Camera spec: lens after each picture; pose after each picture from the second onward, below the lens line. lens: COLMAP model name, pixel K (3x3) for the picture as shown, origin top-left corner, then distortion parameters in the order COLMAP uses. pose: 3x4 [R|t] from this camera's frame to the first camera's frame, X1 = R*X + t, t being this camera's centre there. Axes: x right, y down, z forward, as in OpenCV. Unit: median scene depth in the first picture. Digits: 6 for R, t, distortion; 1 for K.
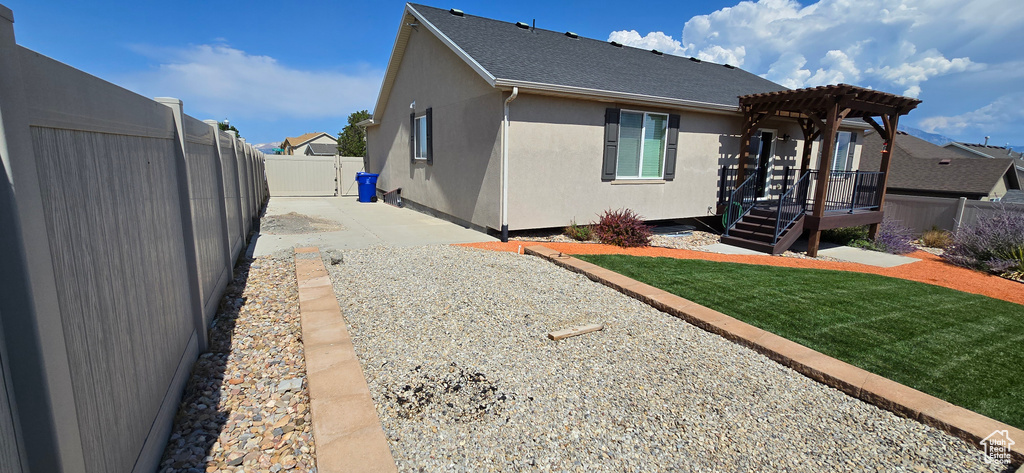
lens RADIAL K [[404.9, 0, 512.2], [0, 404.9, 239.9], [0, 0, 1]] dist [-0.003073, -0.000172]
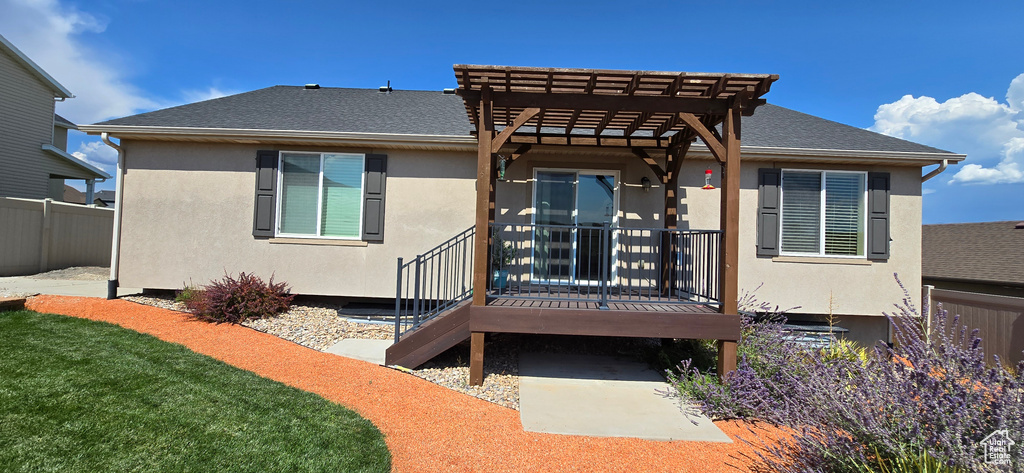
lens RADIAL K [[404.9, 0, 512.0], [0, 404.9, 233.9], [0, 0, 1]] dist [-0.003073, -0.000172]
pose [[0.879633, 0.025162, -0.474988, 0.818077], [-0.111868, 0.981533, -0.155173, -0.067773], [0.462312, 0.189631, 0.866203, 0.422661]]
